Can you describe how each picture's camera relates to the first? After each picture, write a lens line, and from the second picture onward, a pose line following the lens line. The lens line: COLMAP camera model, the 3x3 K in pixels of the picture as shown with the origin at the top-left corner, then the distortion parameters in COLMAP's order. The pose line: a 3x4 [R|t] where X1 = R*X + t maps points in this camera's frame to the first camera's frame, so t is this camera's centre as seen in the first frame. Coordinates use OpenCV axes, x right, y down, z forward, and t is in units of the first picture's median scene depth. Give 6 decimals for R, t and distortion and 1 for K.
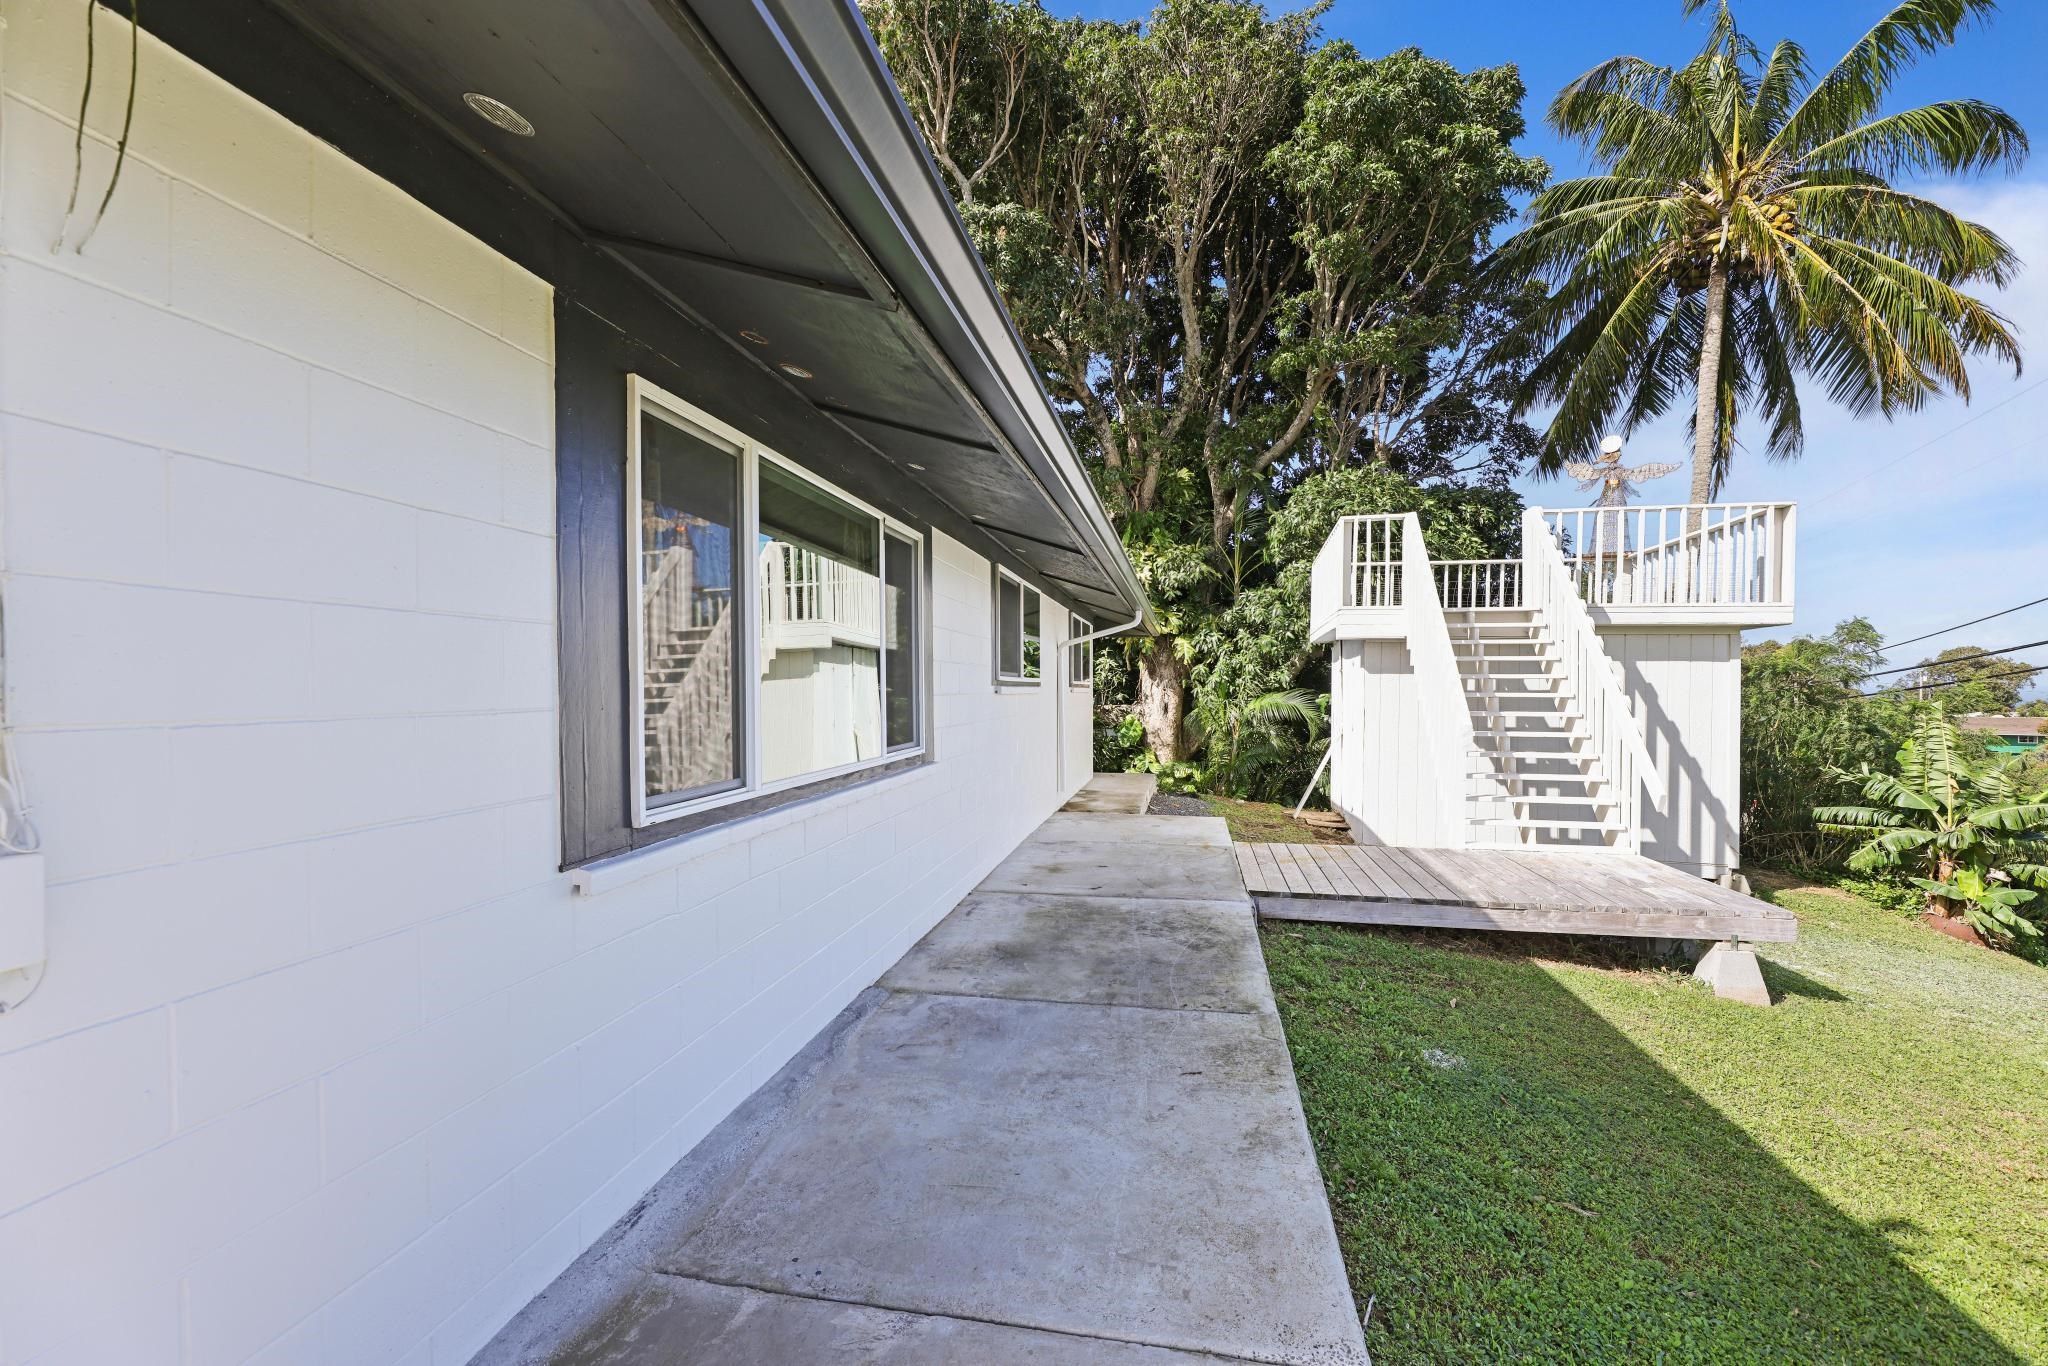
lens RADIAL K [[819.6, 0, 1024.0], [0, 819.6, 683.0], [0, 0, 1]] dist [0.000268, -0.000189]
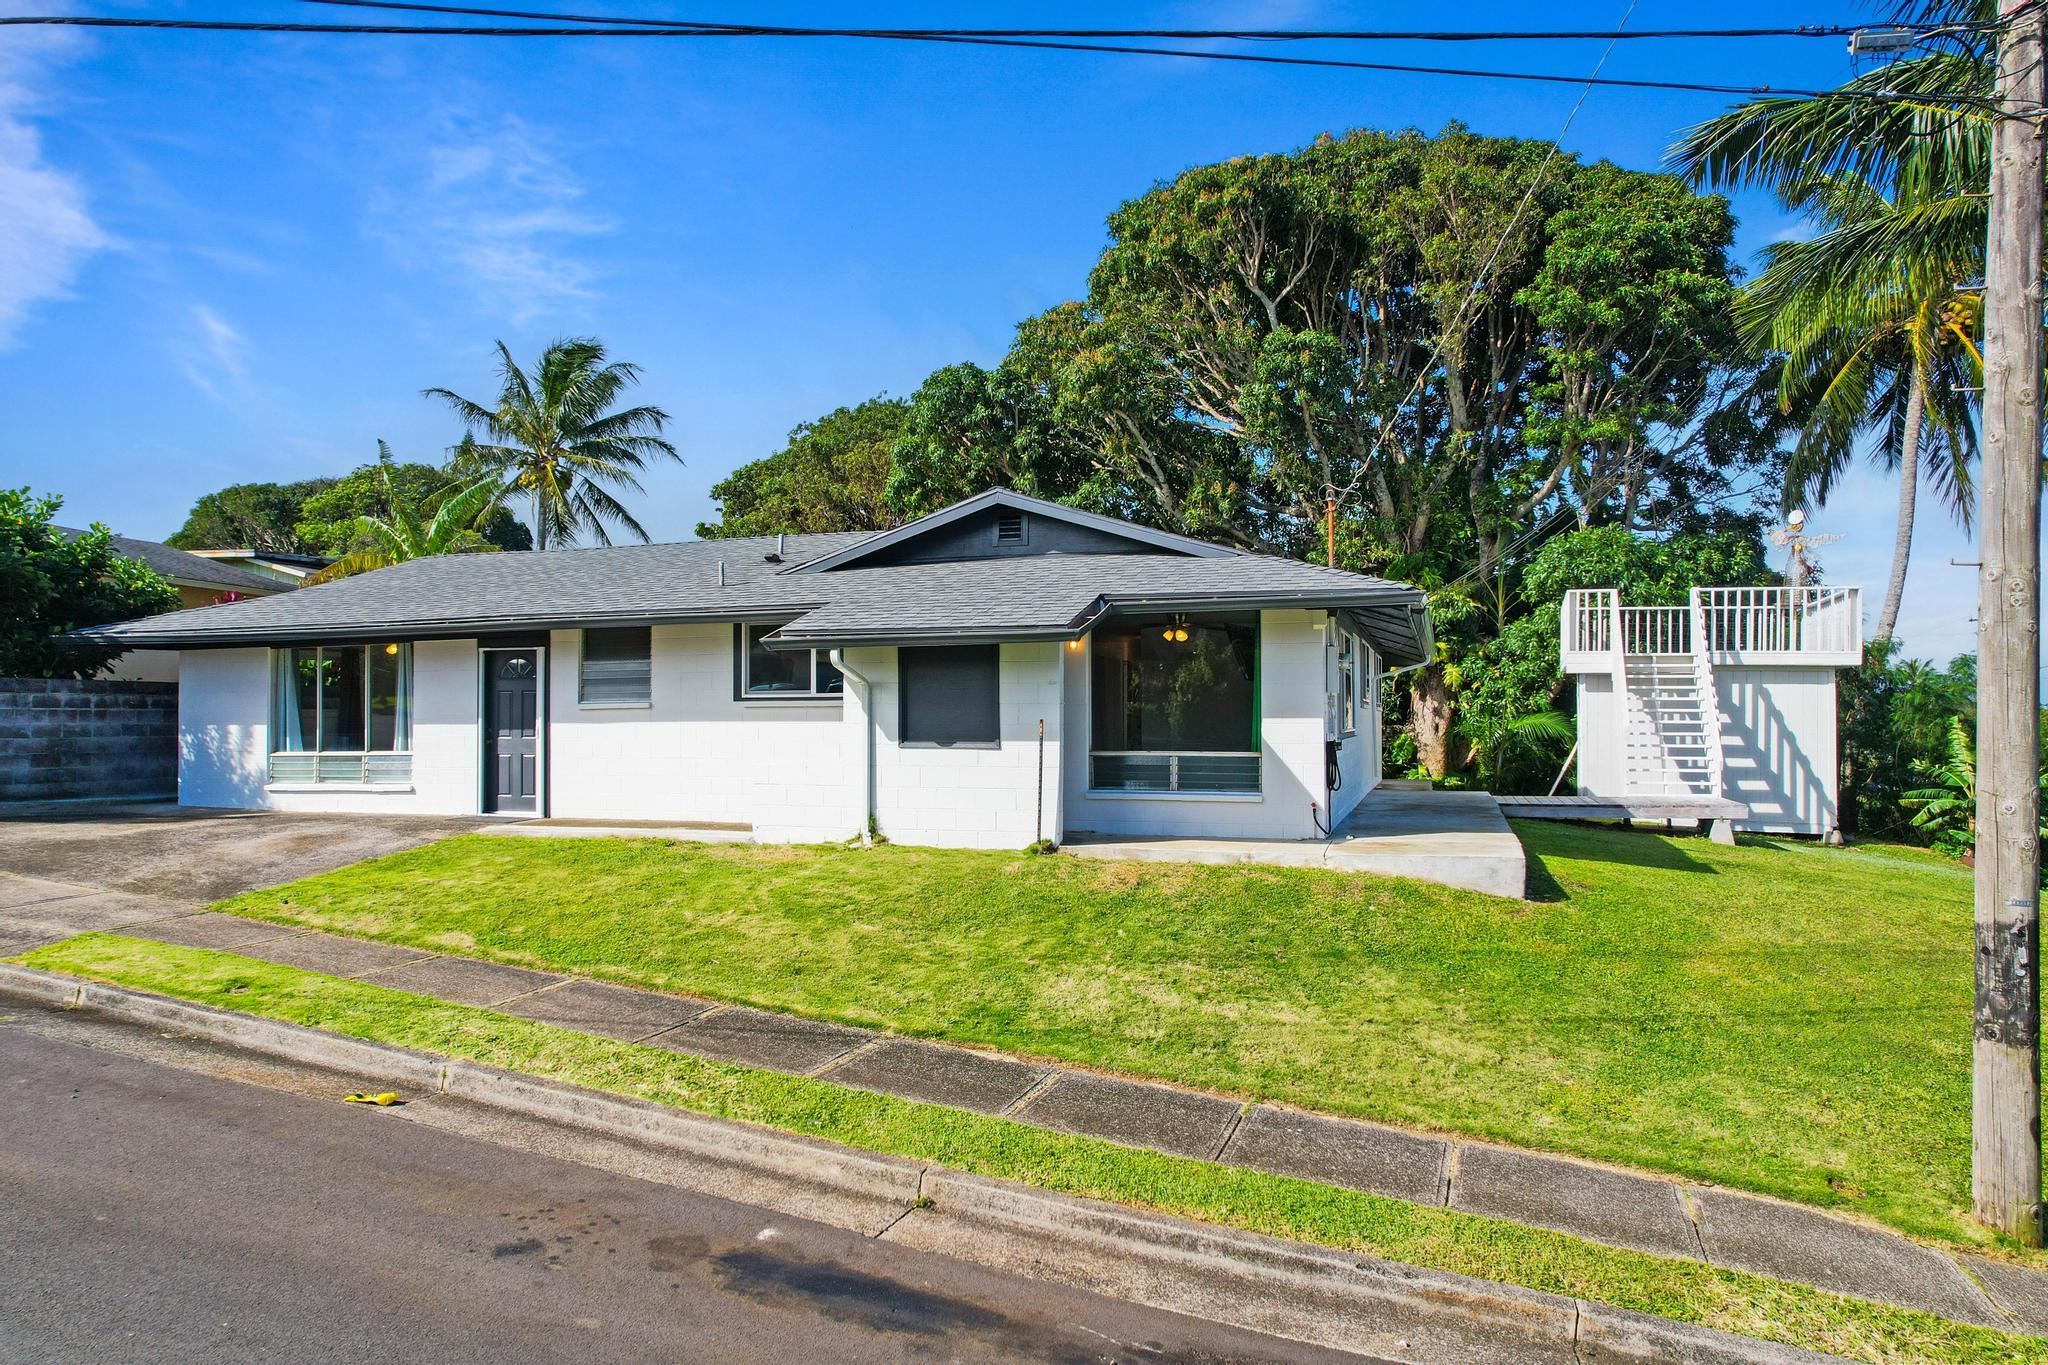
lens RADIAL K [[1307.0, 0, 1021.9], [0, 1307.0, 641.5], [0, 0, 1]] dist [-0.025050, -0.002079]
pose [[0.994174, 0.001124, -0.107780, -0.235103], [-0.006835, 0.998591, -0.052629, 0.013049], [0.107569, 0.053059, 0.992781, -0.999779]]
